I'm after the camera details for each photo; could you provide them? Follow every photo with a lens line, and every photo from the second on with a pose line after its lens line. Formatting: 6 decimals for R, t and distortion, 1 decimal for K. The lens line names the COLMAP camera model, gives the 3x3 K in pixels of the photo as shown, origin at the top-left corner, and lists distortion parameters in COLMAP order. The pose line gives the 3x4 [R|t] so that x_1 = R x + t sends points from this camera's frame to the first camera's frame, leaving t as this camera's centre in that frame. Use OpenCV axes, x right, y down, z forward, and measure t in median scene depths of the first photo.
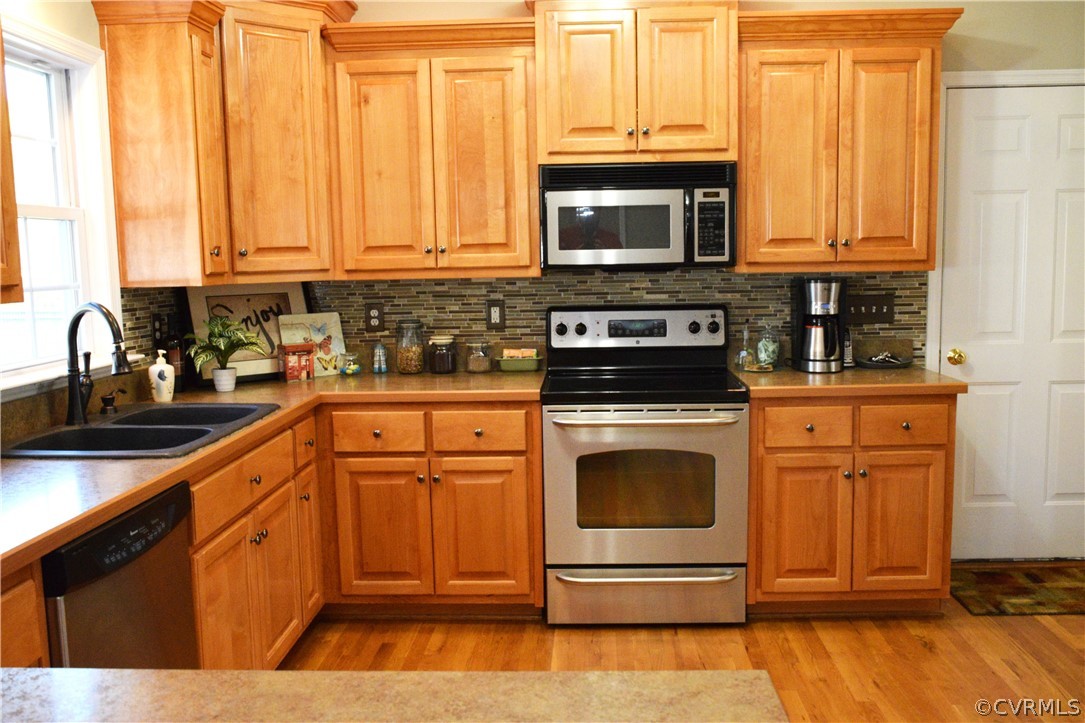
lens RADIAL K [[934.2, 0, 537.9], [0, 934.2, 367.1], [0, 0, 1]] dist [-0.046093, 0.013843]
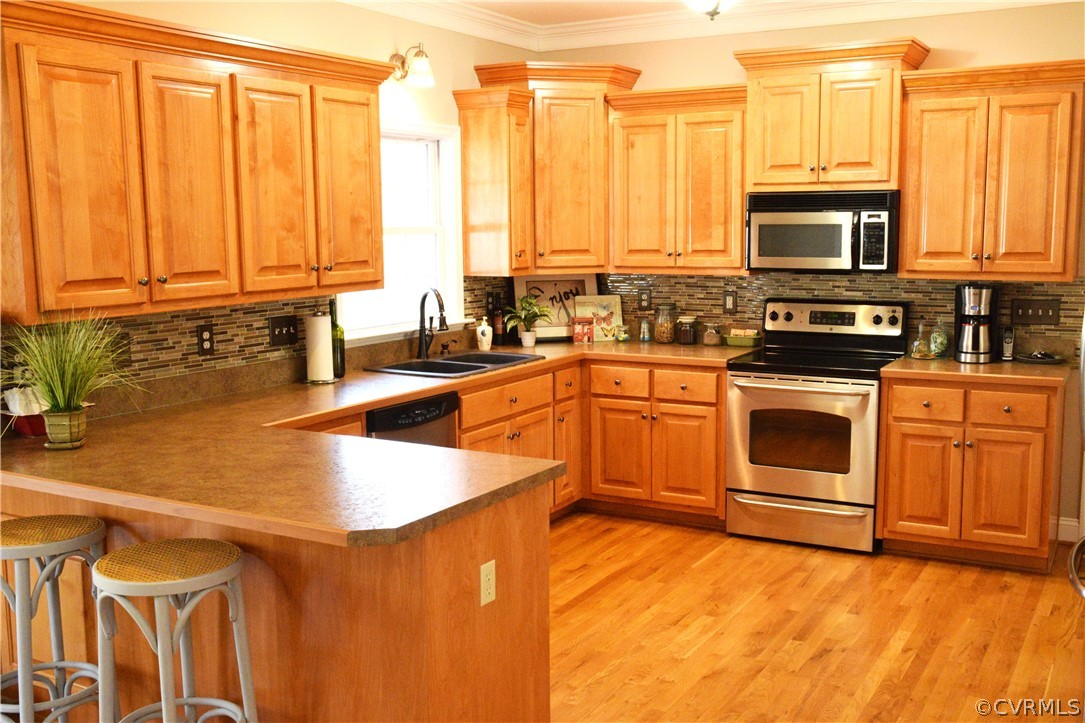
lens RADIAL K [[1033.7, 0, 542.8], [0, 1033.7, 360.0], [0, 0, 1]] dist [-0.037036, 0.000000]
pose [[0.887266, 0.069339, -0.456016, 0.442509], [-0.059496, 0.997582, 0.035925, -0.013307], [0.457405, -0.004744, 0.889246, -0.461445]]
